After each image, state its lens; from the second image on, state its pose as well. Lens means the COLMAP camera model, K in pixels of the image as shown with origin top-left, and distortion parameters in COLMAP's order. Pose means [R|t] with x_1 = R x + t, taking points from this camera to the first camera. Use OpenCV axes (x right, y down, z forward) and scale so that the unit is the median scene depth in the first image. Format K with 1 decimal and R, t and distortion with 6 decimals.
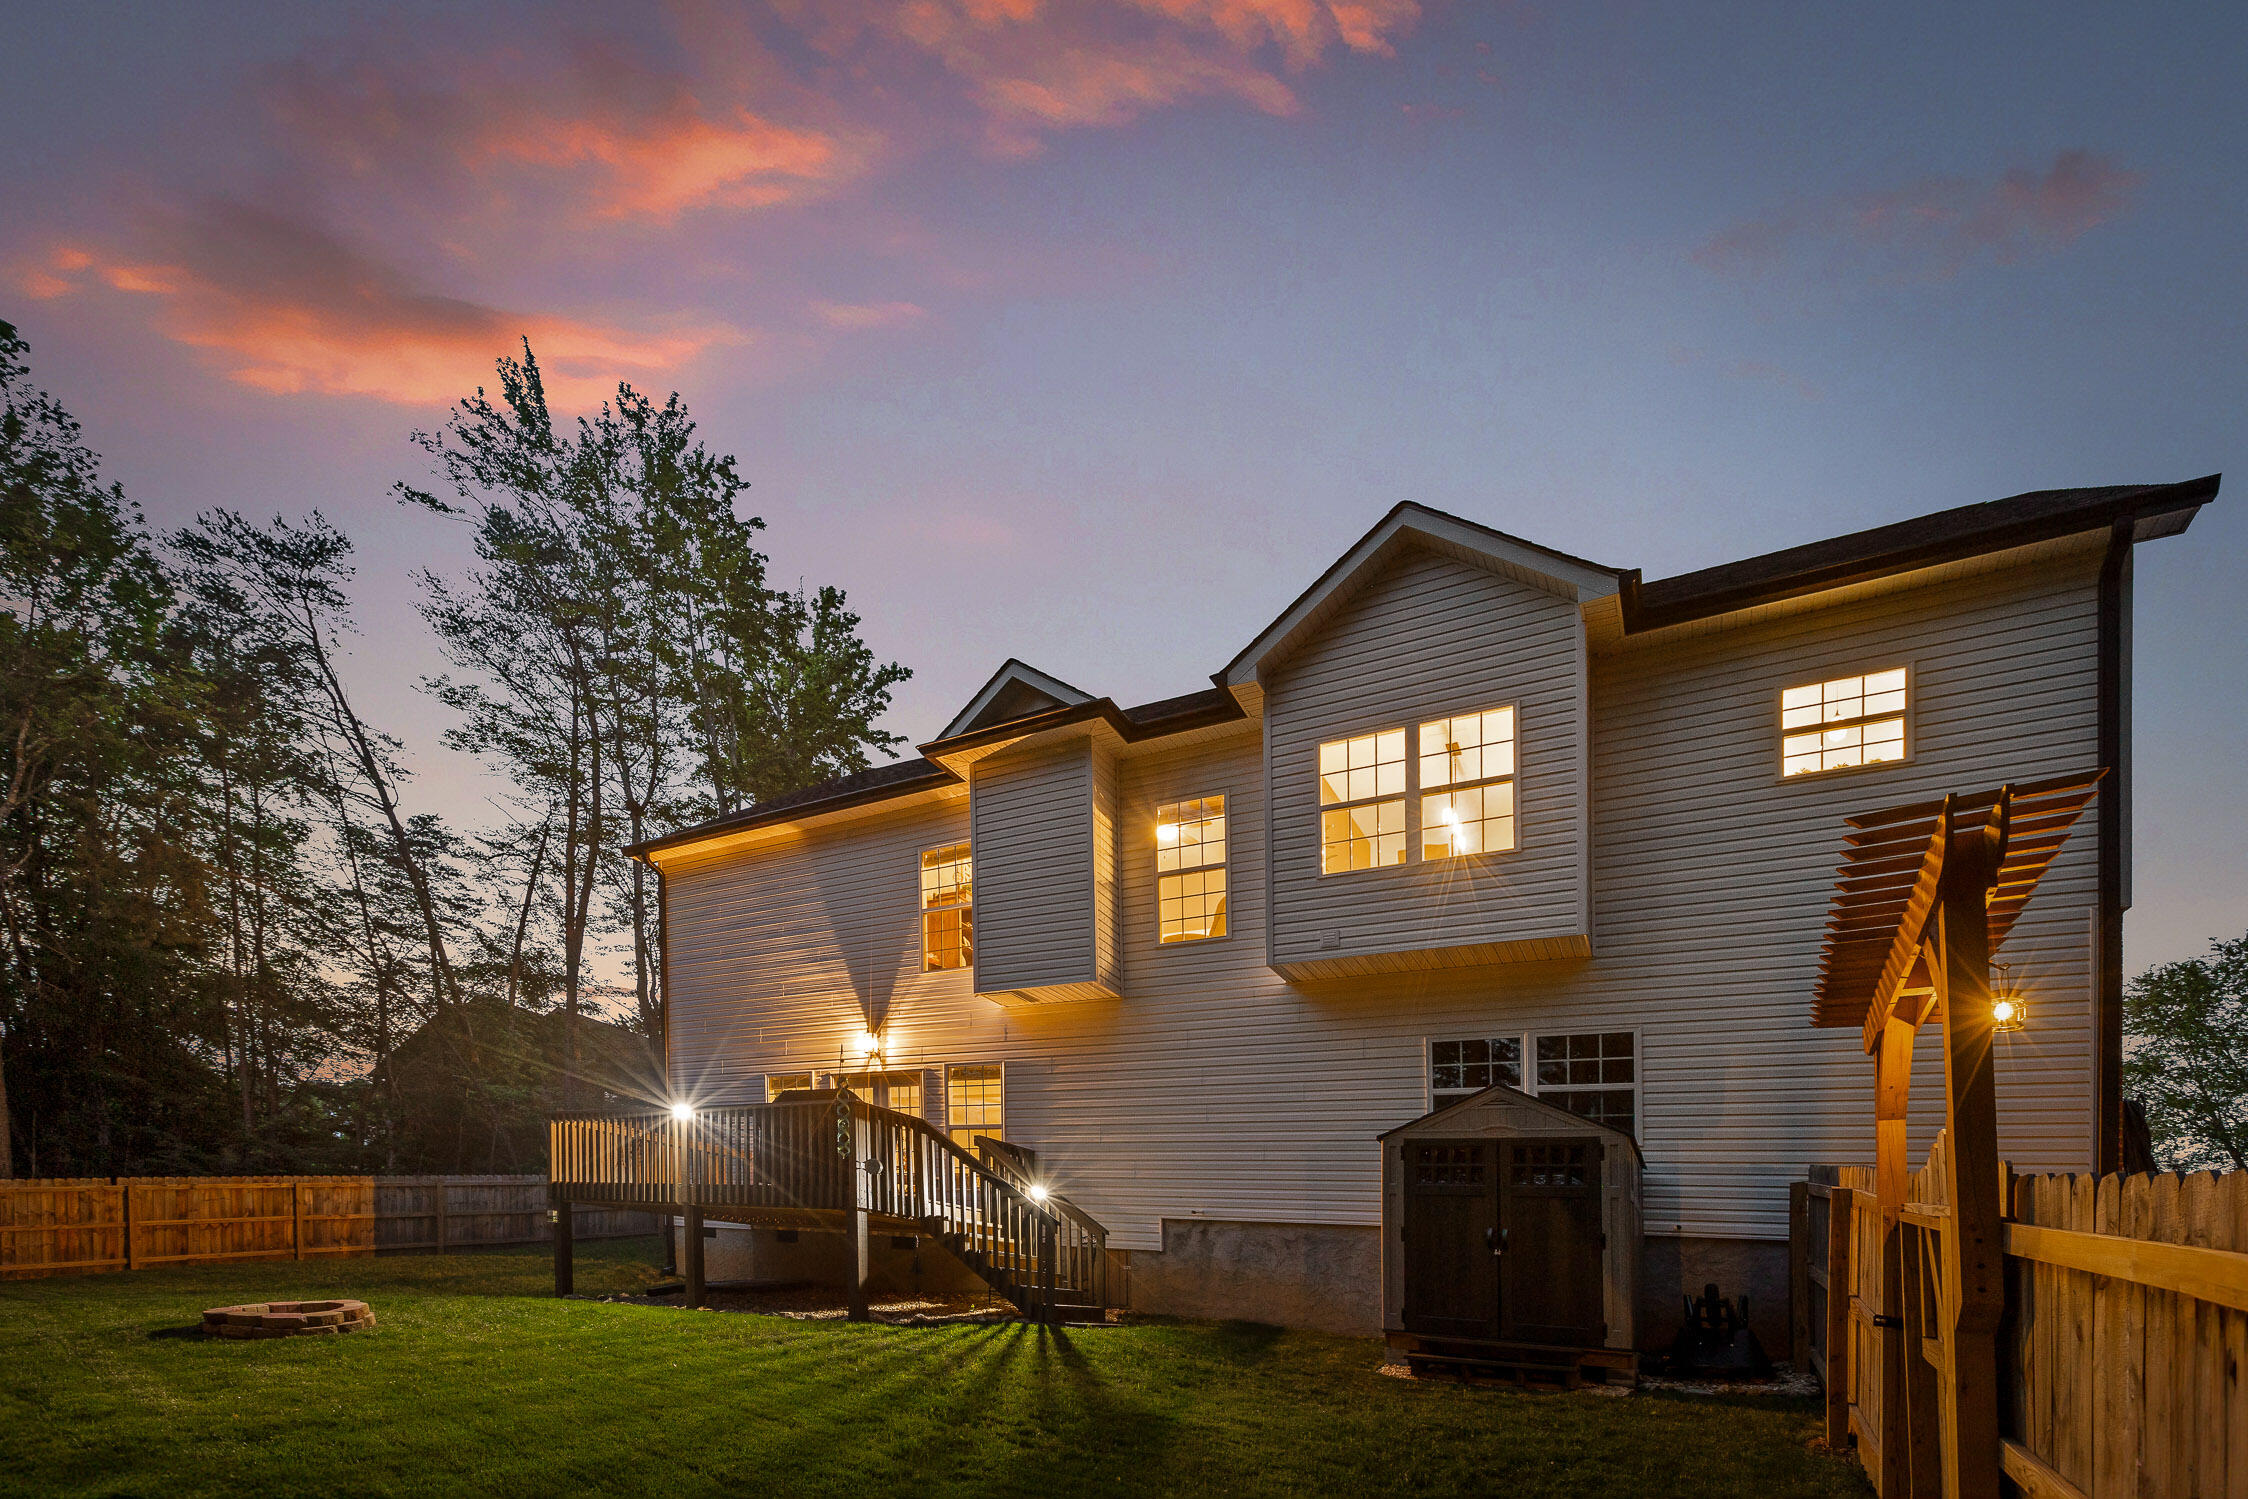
lens RADIAL K [[1044.1, 0, 1090.1], [0, 1044.1, 881.0], [0, 0, 1]] dist [0.000087, 0.000021]
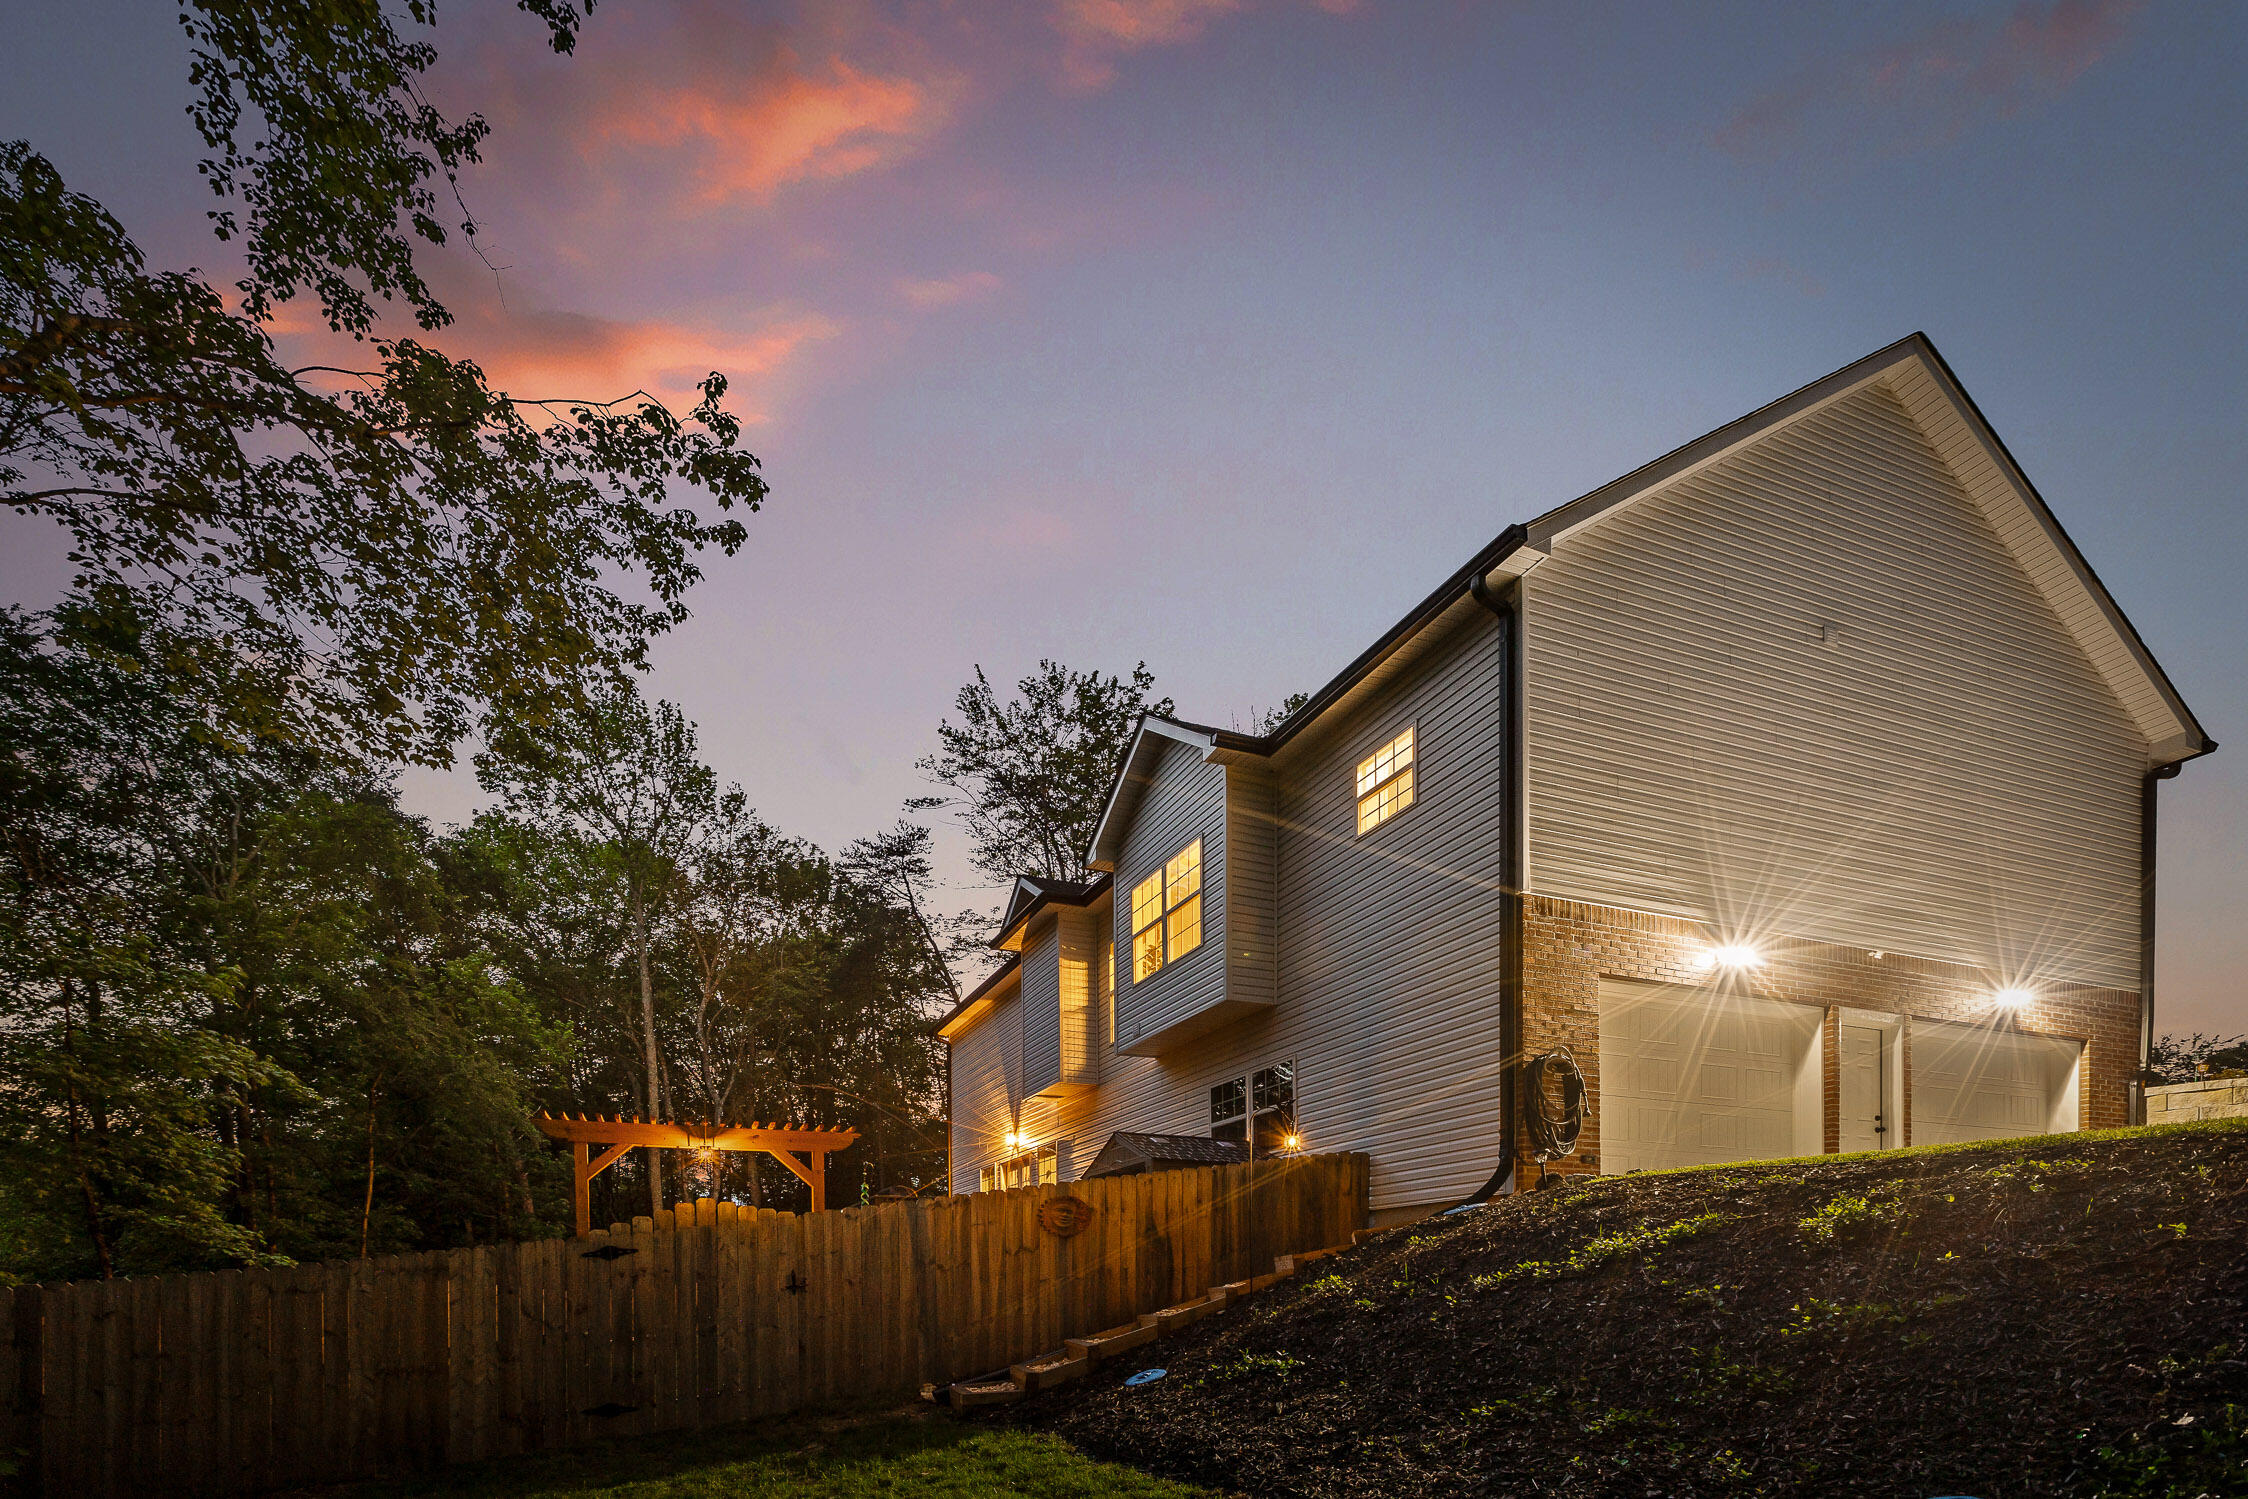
lens RADIAL K [[887.7, 0, 1118.4], [0, 887.7, 820.8], [0, 0, 1]] dist [0.000316, 0.000169]
pose [[0.831969, -0.331453, -0.444933, 0.805647], [0.269366, 0.942390, -0.198351, 0.018421], [0.485045, 0.045172, 0.873322, -0.104202]]
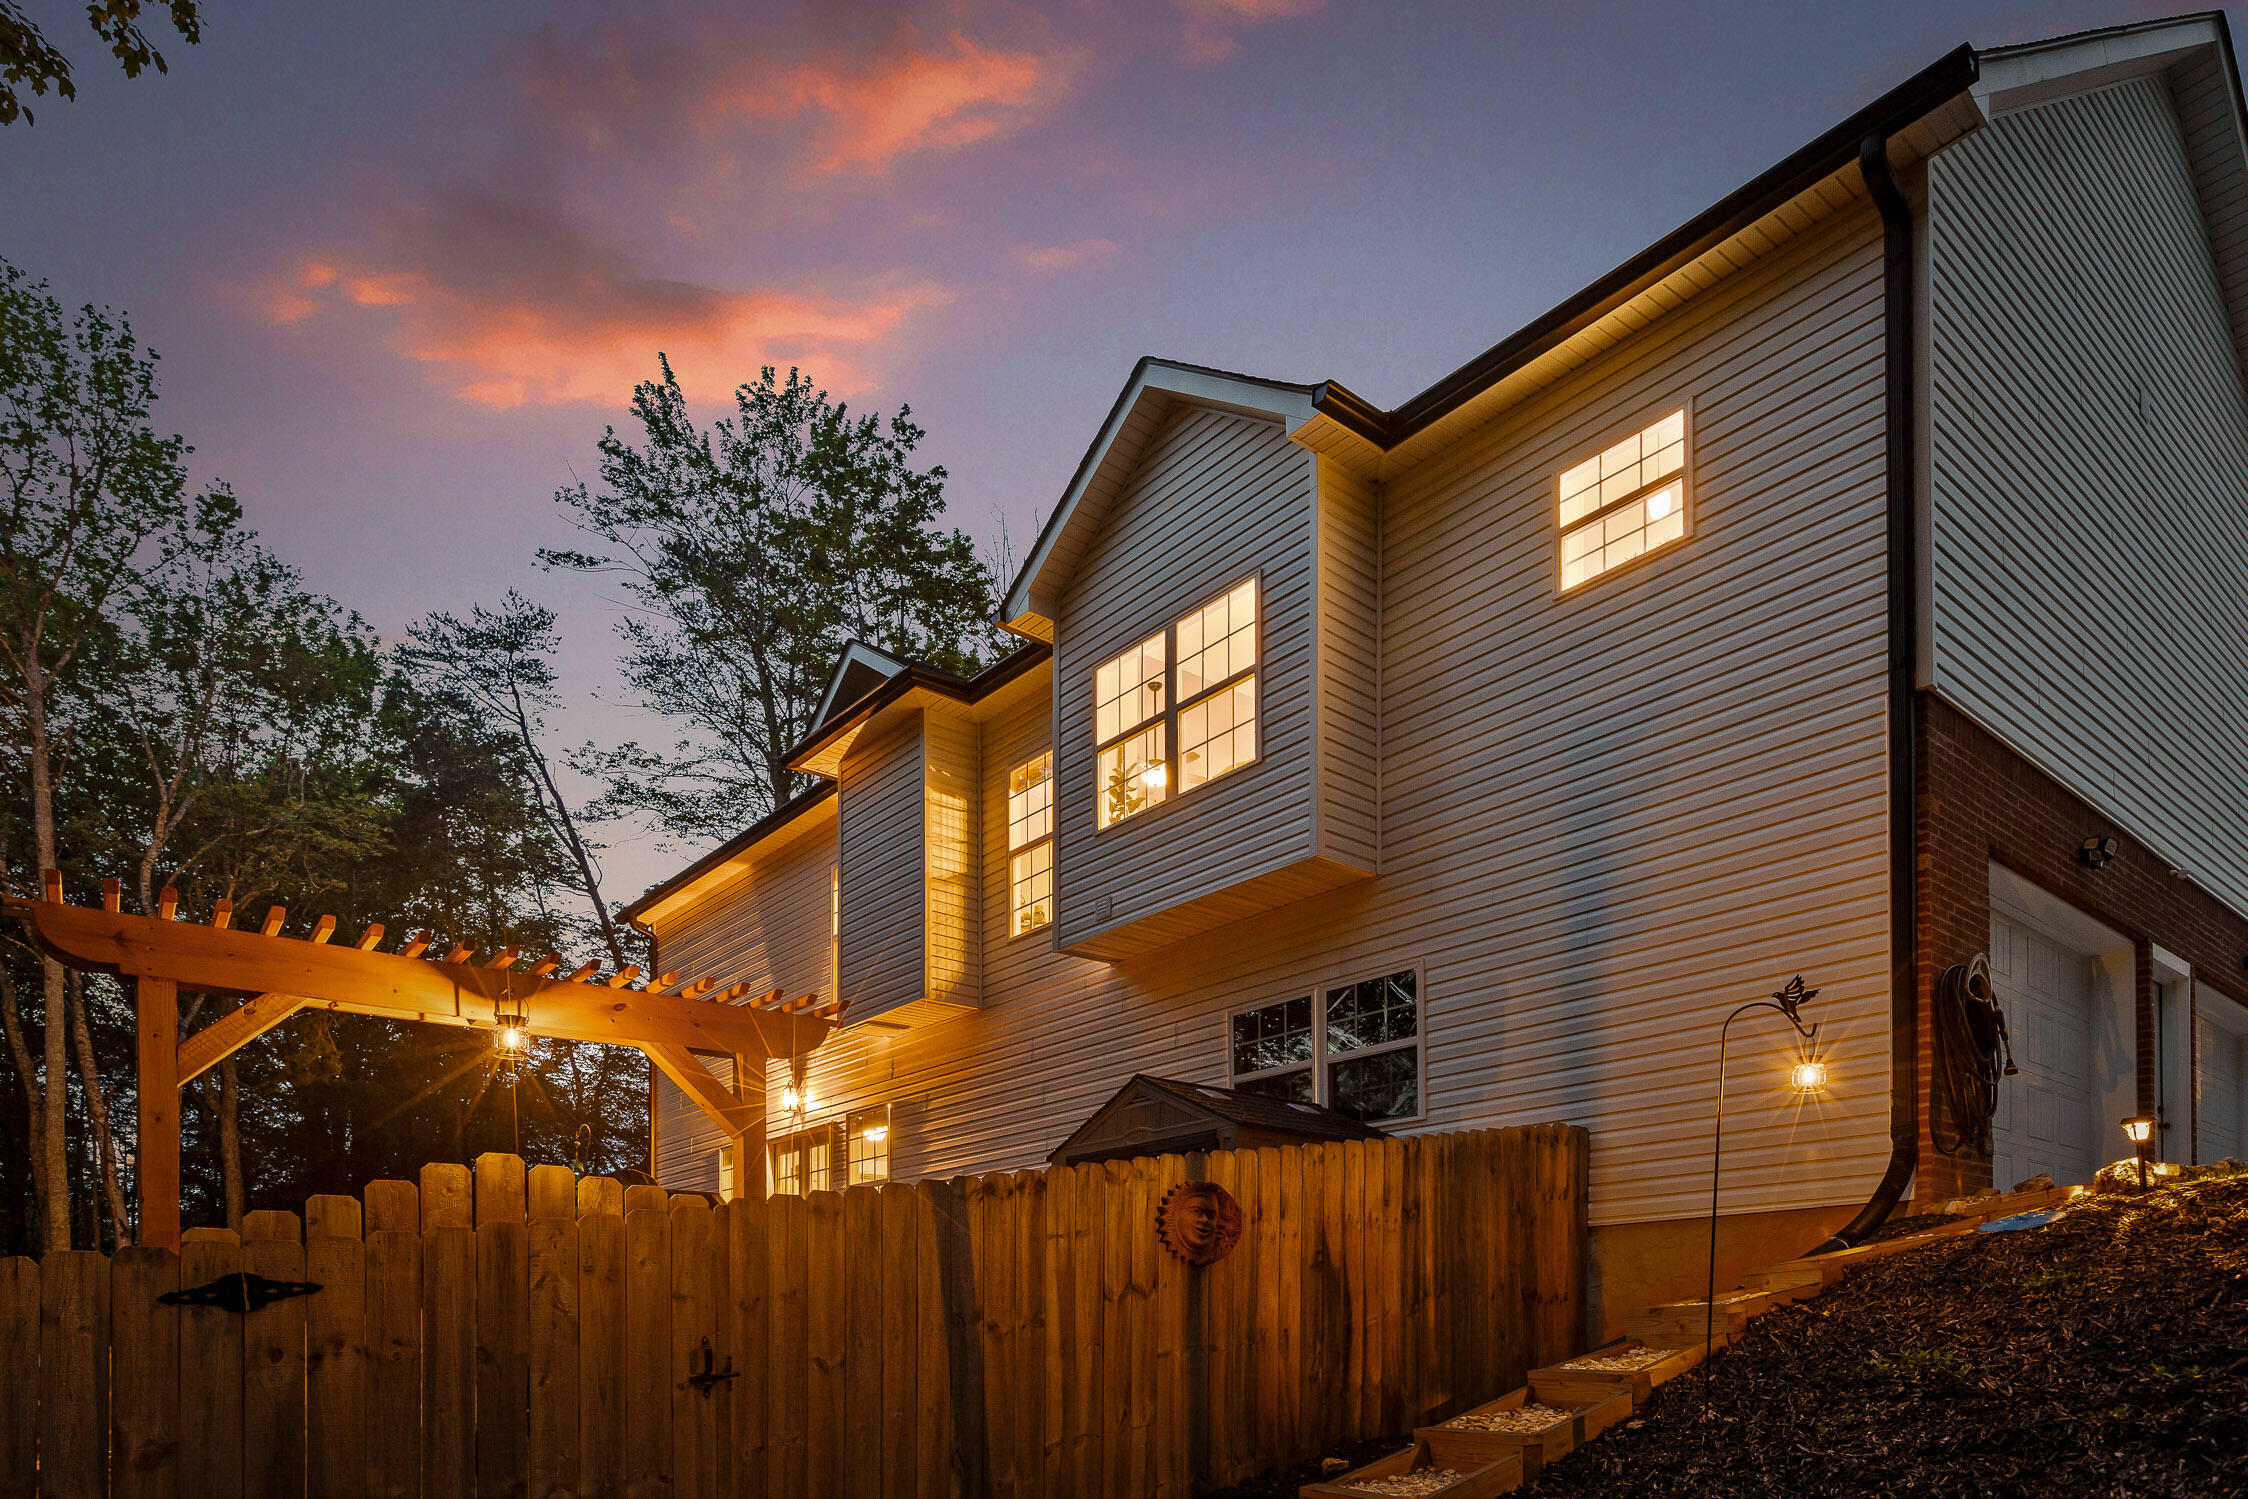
lens RADIAL K [[1333.2, 0, 1124.0], [0, 1333.2, 749.5], [0, 0, 1]] dist [0.002296, -0.002434]
pose [[0.935507, -0.218147, -0.277919, 0.529582], [0.202140, 0.975628, -0.085375, 0.024711], [0.289770, 0.023690, 0.956803, -0.000603]]
